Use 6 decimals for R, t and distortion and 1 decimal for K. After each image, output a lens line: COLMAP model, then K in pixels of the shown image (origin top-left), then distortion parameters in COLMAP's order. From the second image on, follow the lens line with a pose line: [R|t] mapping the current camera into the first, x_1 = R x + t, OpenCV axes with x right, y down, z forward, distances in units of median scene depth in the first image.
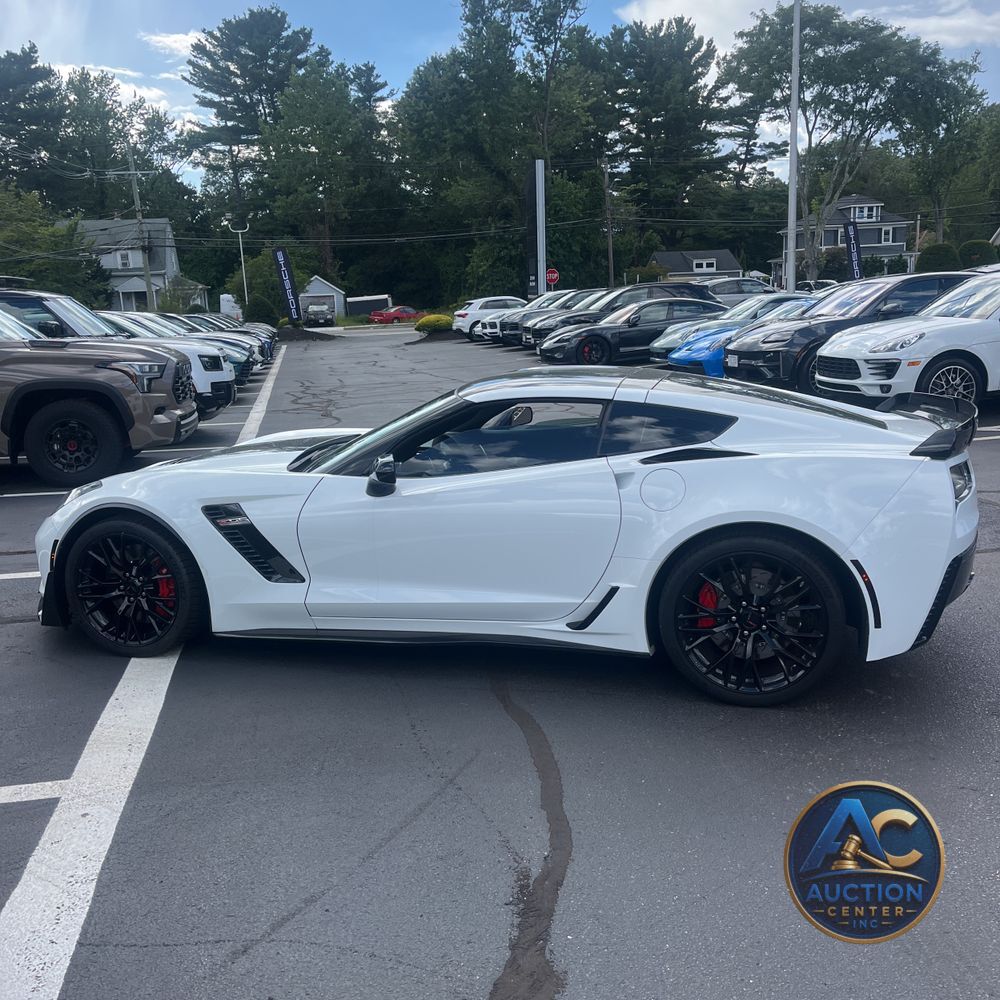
lens RADIAL K [[1021.0, 0, 500.0], [0, 1021.0, 500.0], [0, 0, 1]] dist [0.043548, -0.021172]
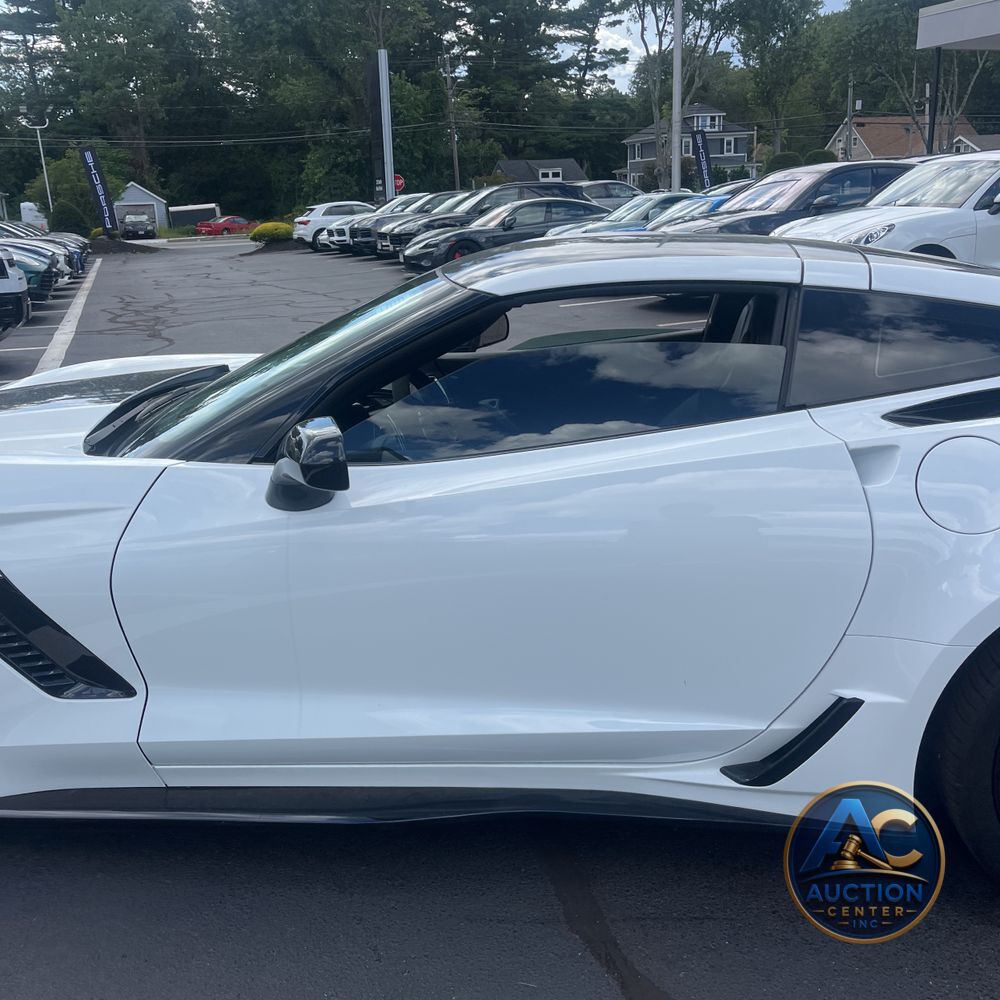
lens RADIAL K [[1008.7, 0, 503.4], [0, 1008.7, 484.6], [0, 0, 1]] dist [0.028209, -0.016098]
pose [[0.986542, -0.040299, 0.158463, -0.008503], [0.029711, 0.997200, 0.068629, -0.003663], [-0.160785, -0.062997, 0.984977, 0.047366]]
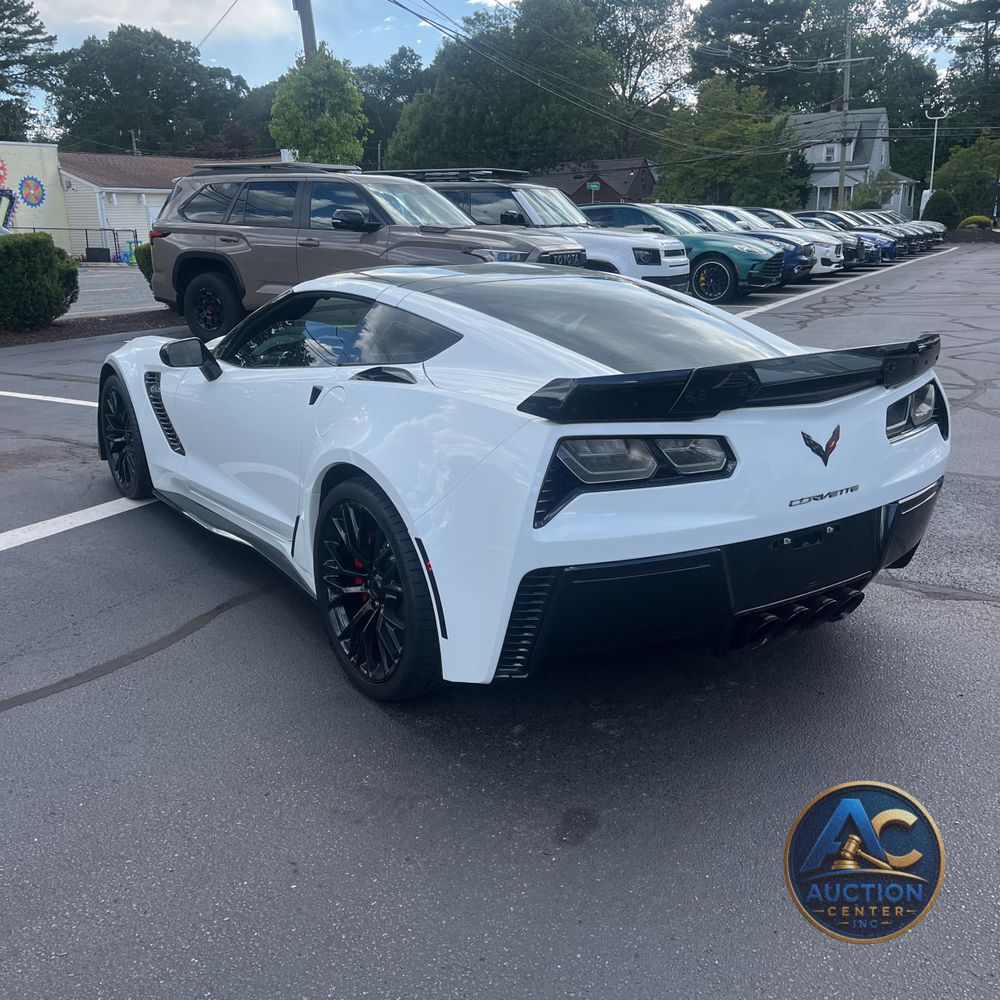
lens RADIAL K [[1001.2, 0, 482.7], [0, 1001.2, 471.3], [0, 0, 1]] dist [0.142522, -0.173614]
pose [[0.751422, 0.185202, -0.633296, 0.061848], [-0.140623, 0.982699, 0.120530, -0.006074], [0.644662, -0.001513, 0.764466, 0.036075]]
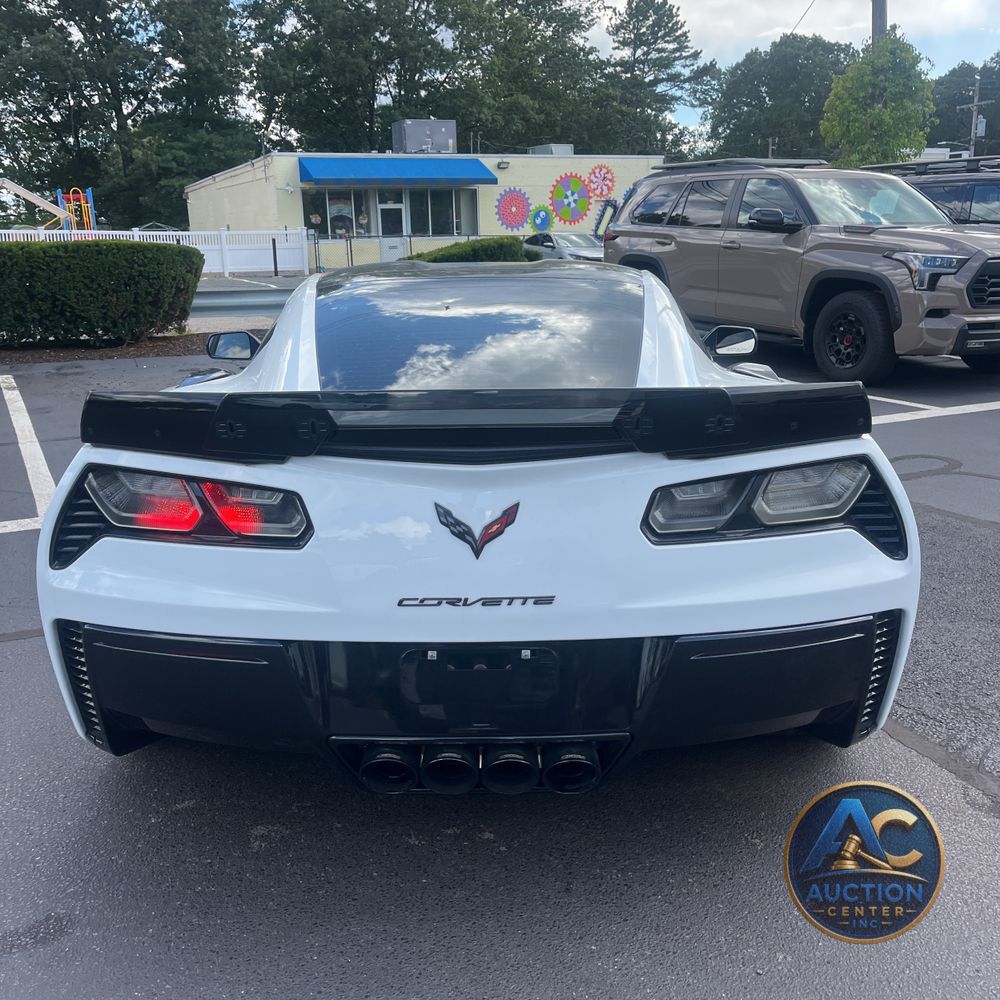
lens RADIAL K [[1021.0, 0, 500.0], [0, 1021.0, 500.0], [0, 0, 1]] dist [0.043548, -0.021172]
pose [[0.263943, 0.275529, -0.924347, 0.074854], [-0.185692, 0.954920, 0.231619, -0.013028], [0.946495, 0.110509, 0.303208, 0.077776]]
